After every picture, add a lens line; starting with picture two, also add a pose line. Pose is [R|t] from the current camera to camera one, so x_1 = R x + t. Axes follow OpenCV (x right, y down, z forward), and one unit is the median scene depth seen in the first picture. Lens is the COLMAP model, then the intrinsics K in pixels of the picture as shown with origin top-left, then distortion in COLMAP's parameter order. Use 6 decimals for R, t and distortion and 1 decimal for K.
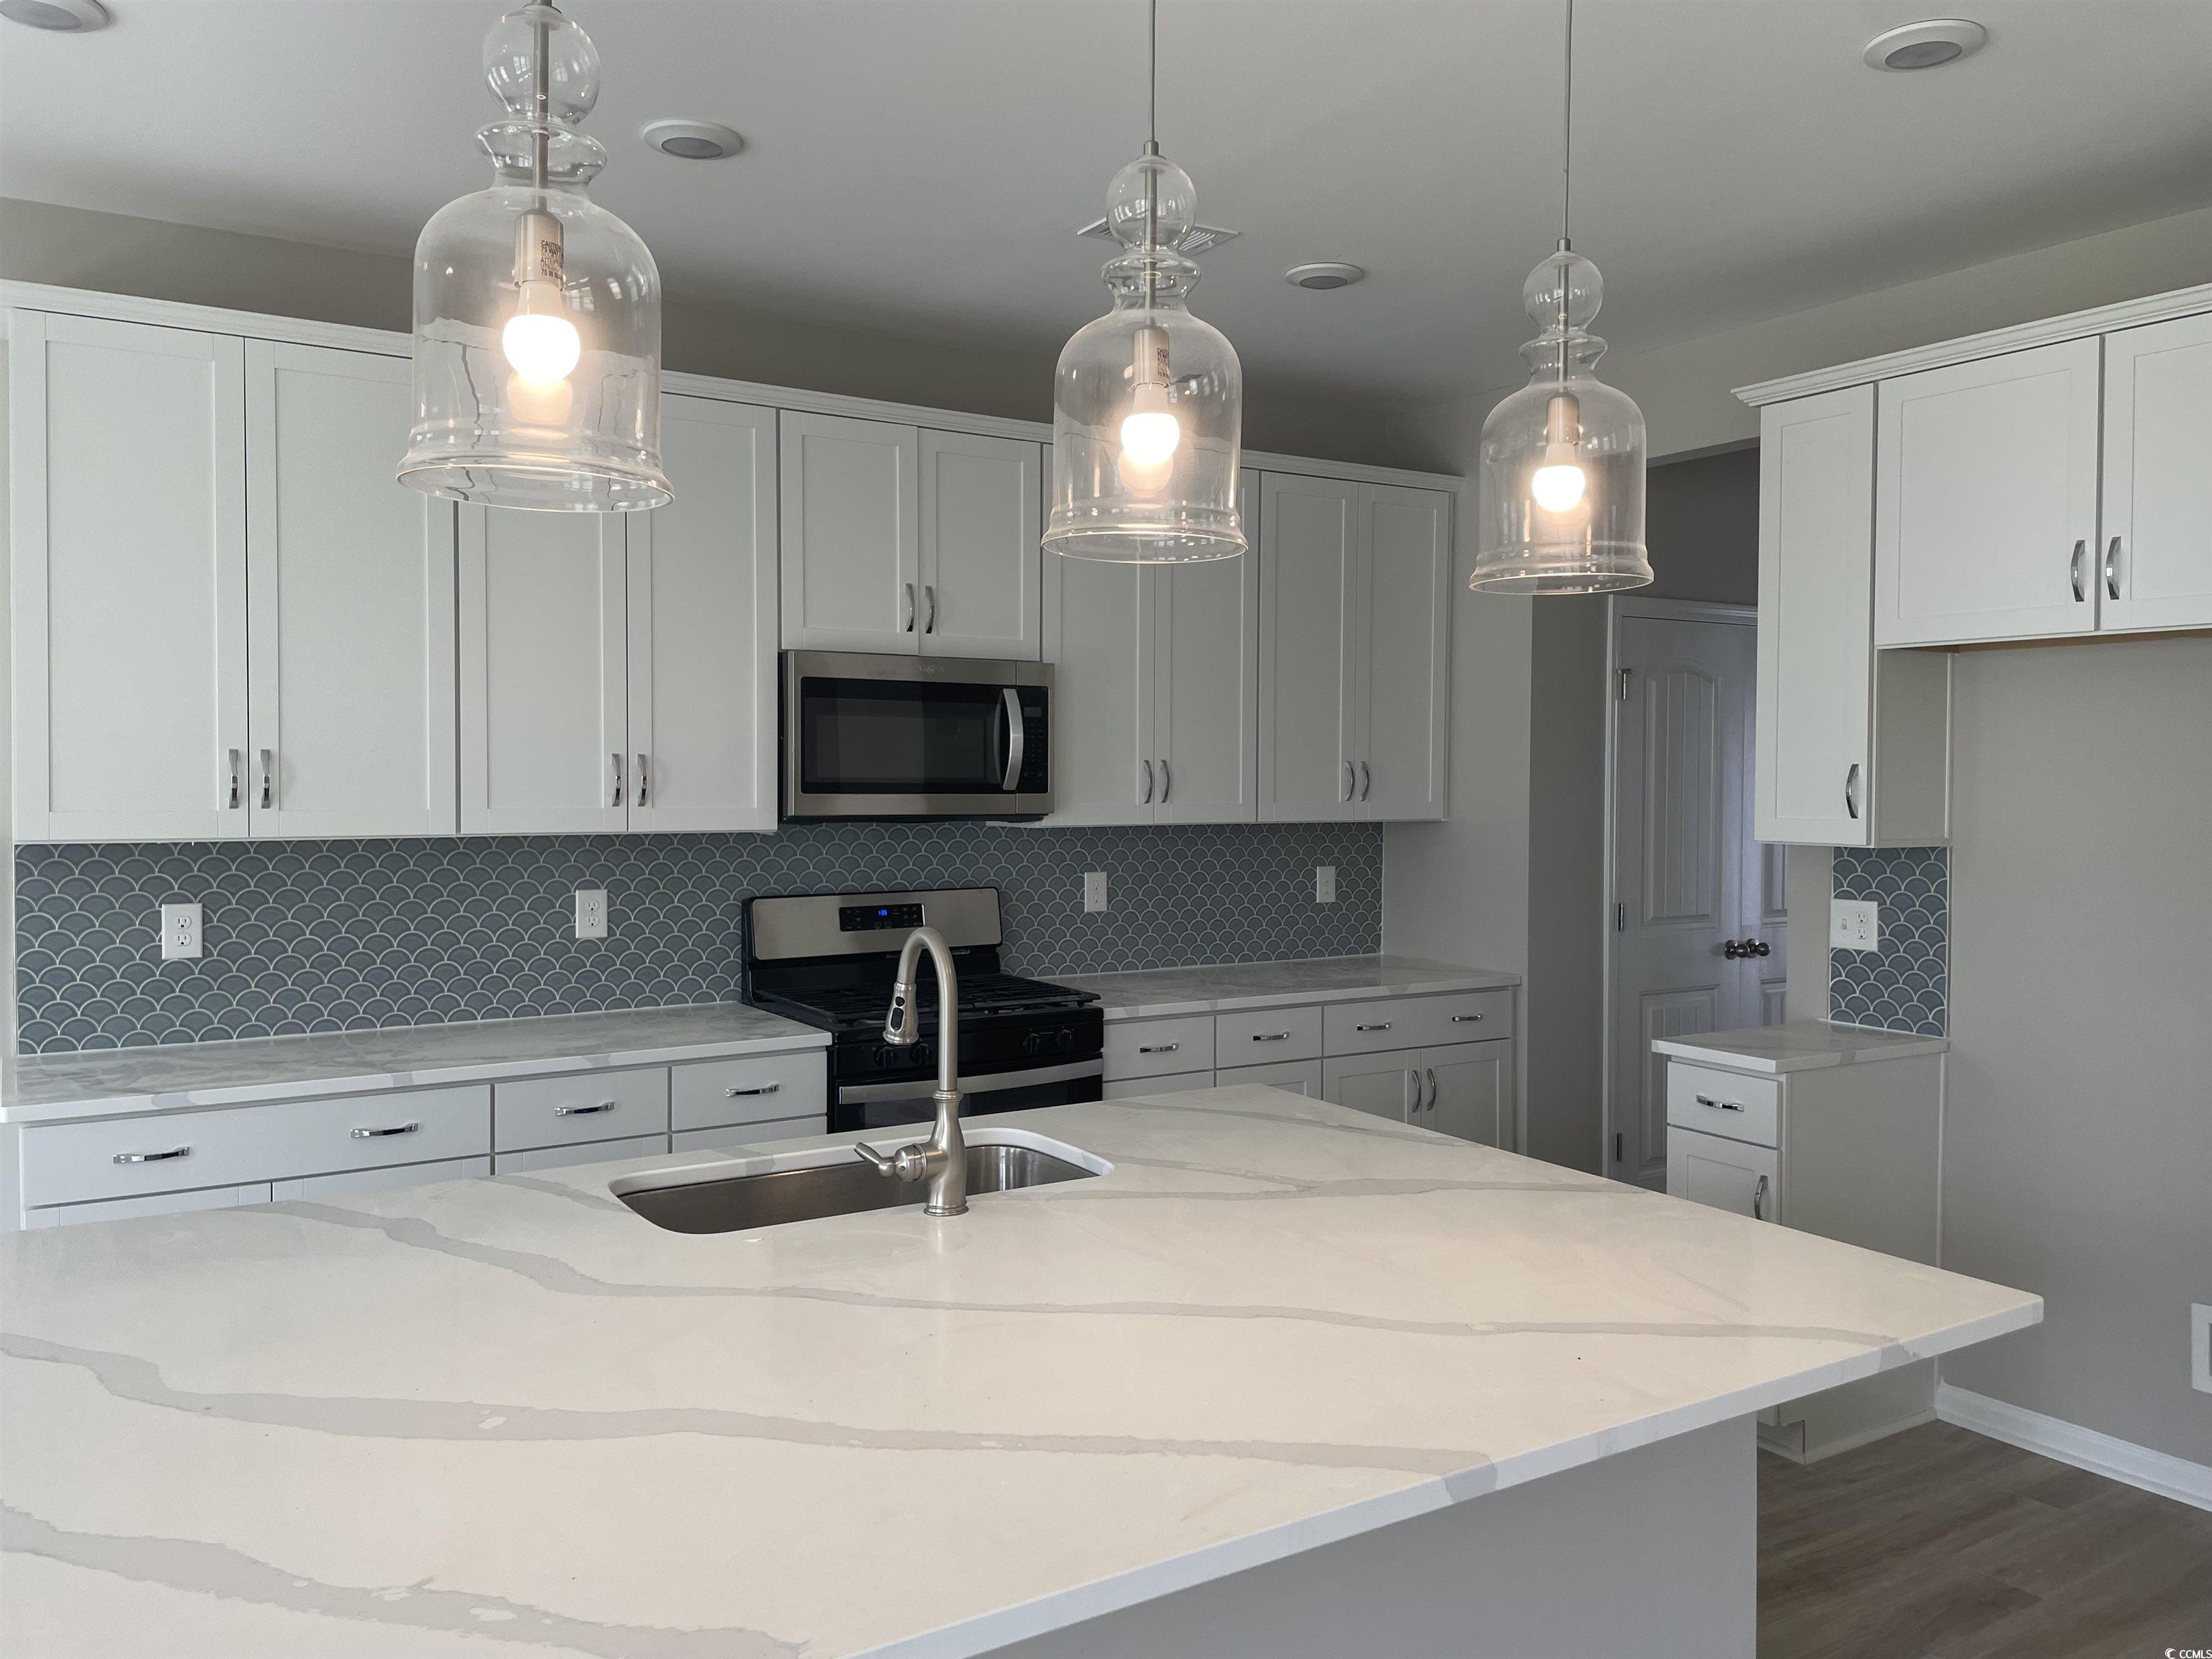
lens RADIAL K [[1706.0, 0, 1105.5], [0, 1706.0, 801.5], [0, 0, 1]] dist [0.060690, -0.009857]
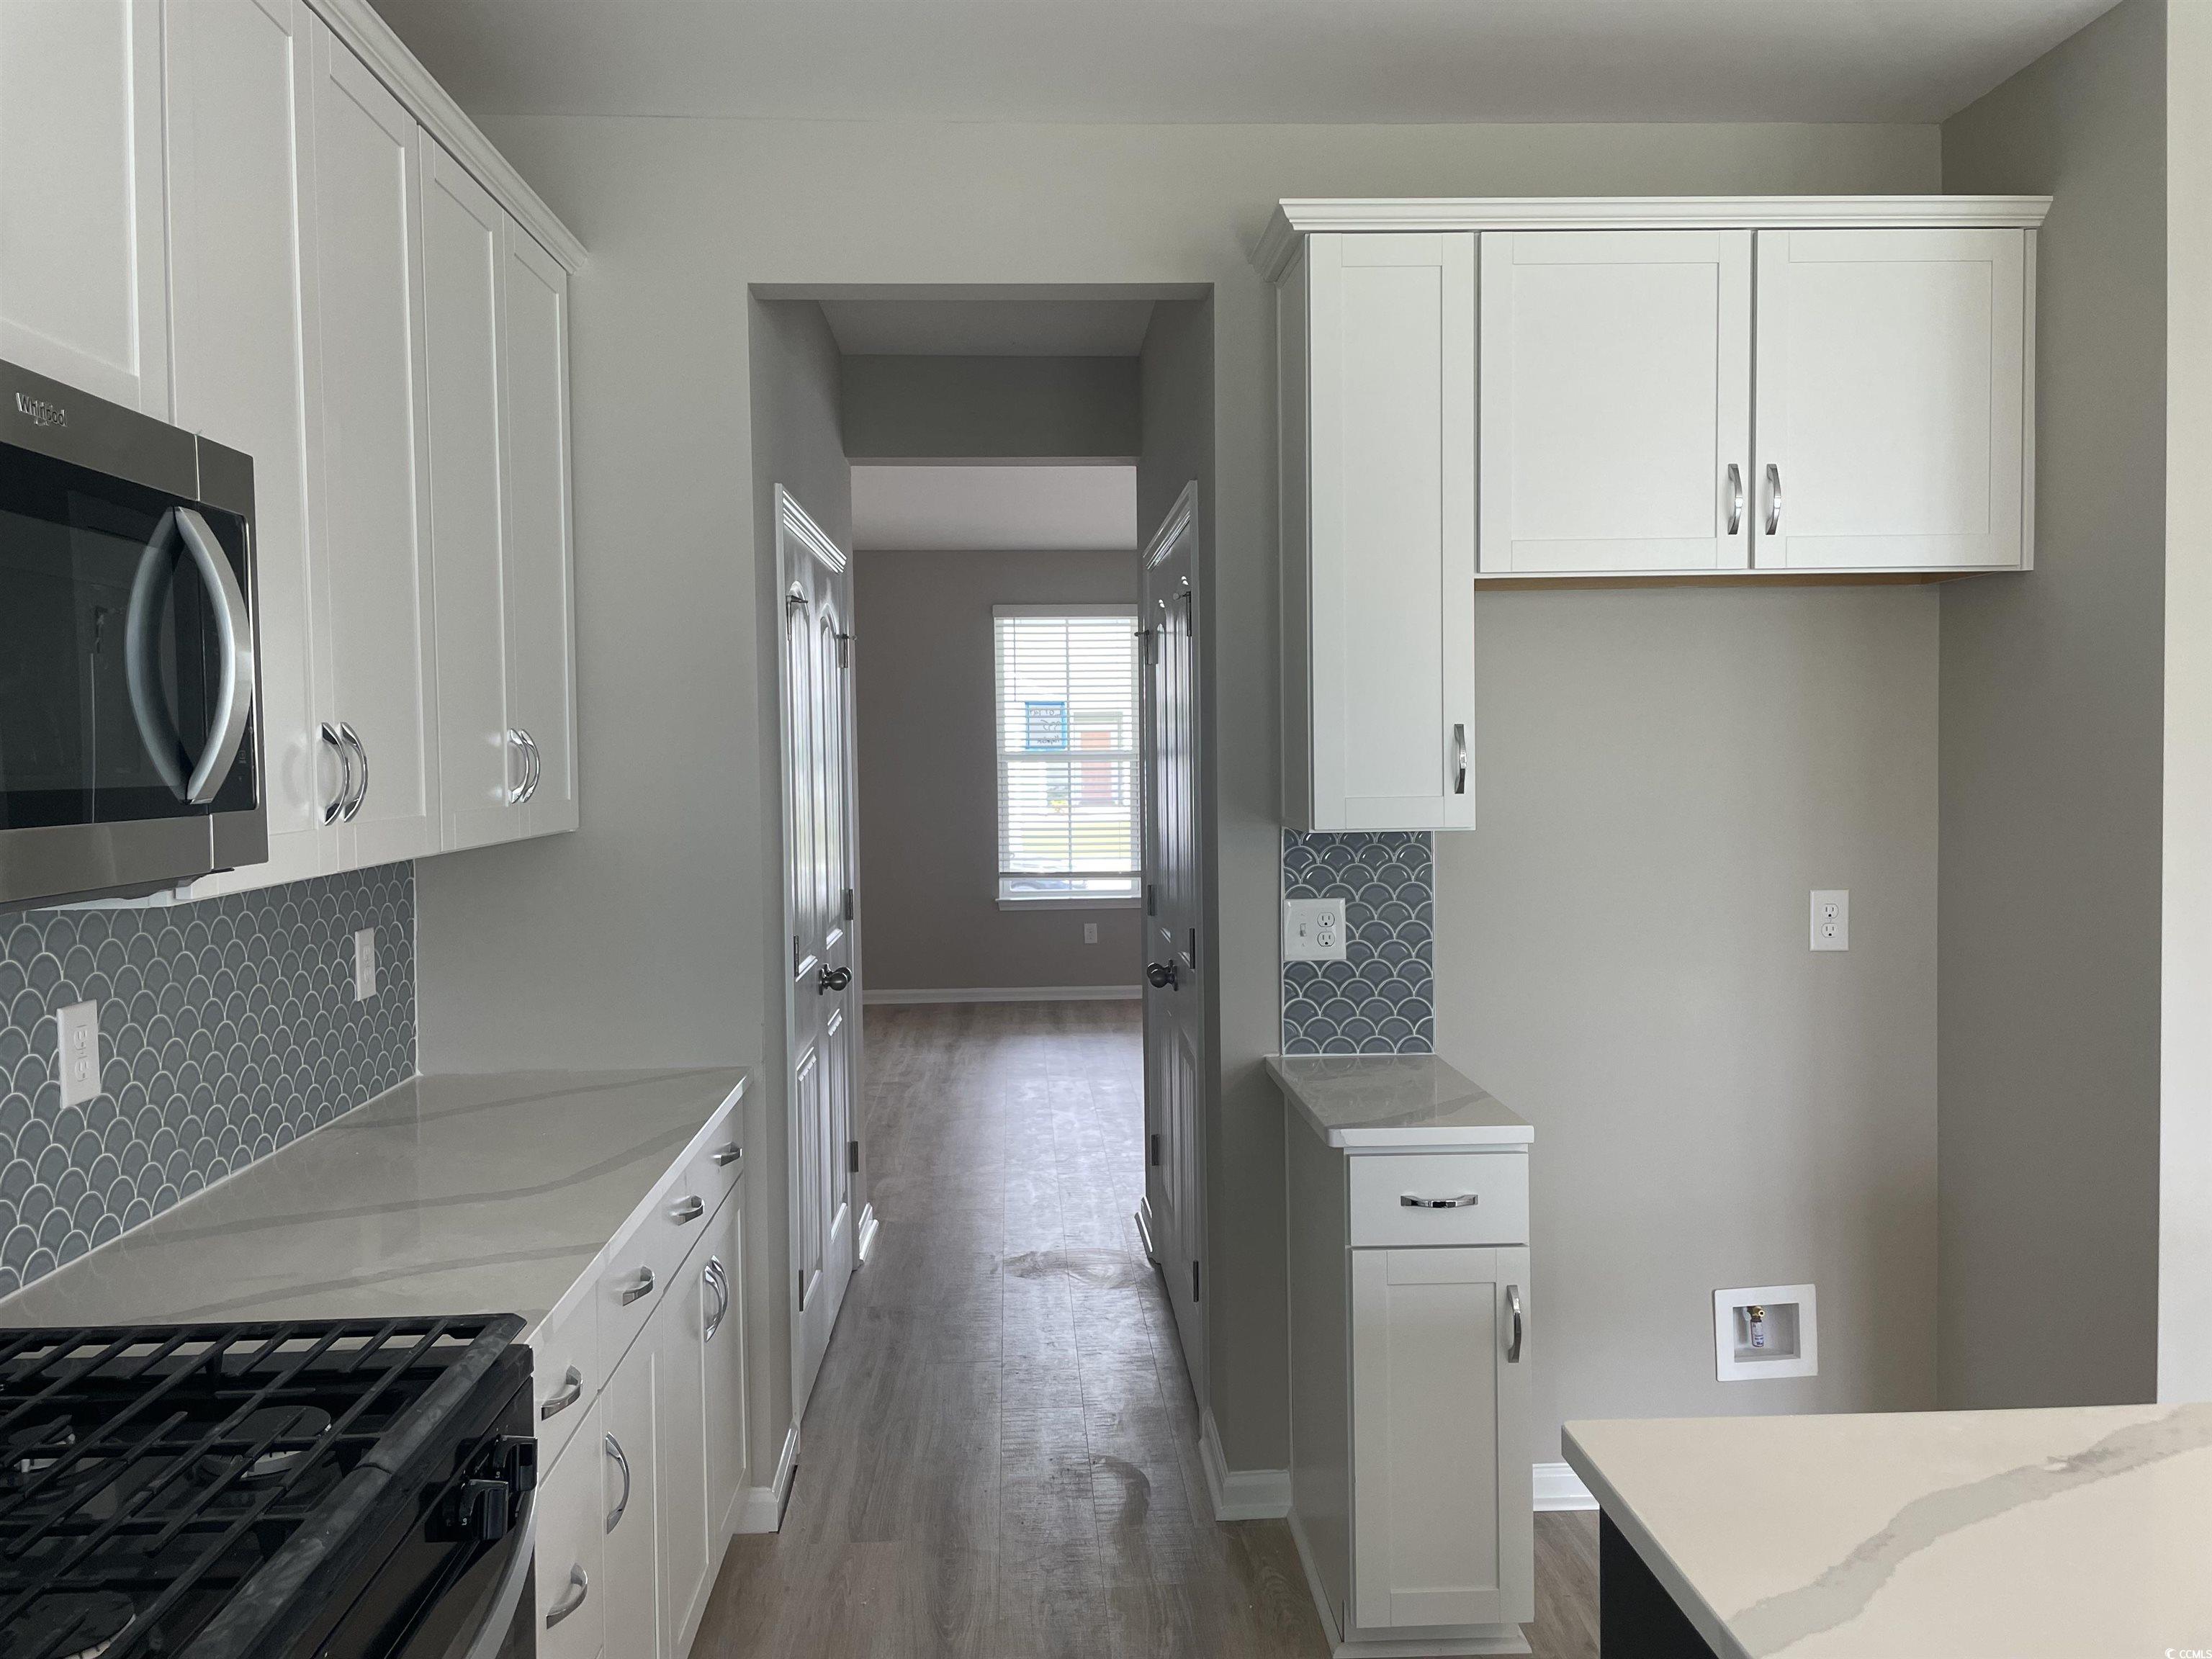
lens RADIAL K [[1706.0, 0, 1105.5], [0, 1706.0, 801.5], [0, 0, 1]] dist [0.060690, -0.009857]
pose [[0.484558, -0.040727, 0.873810, -0.298288], [0.032118, 0.999070, 0.028755, -0.013061], [-0.874169, 0.014132, 0.485416, 0.712559]]
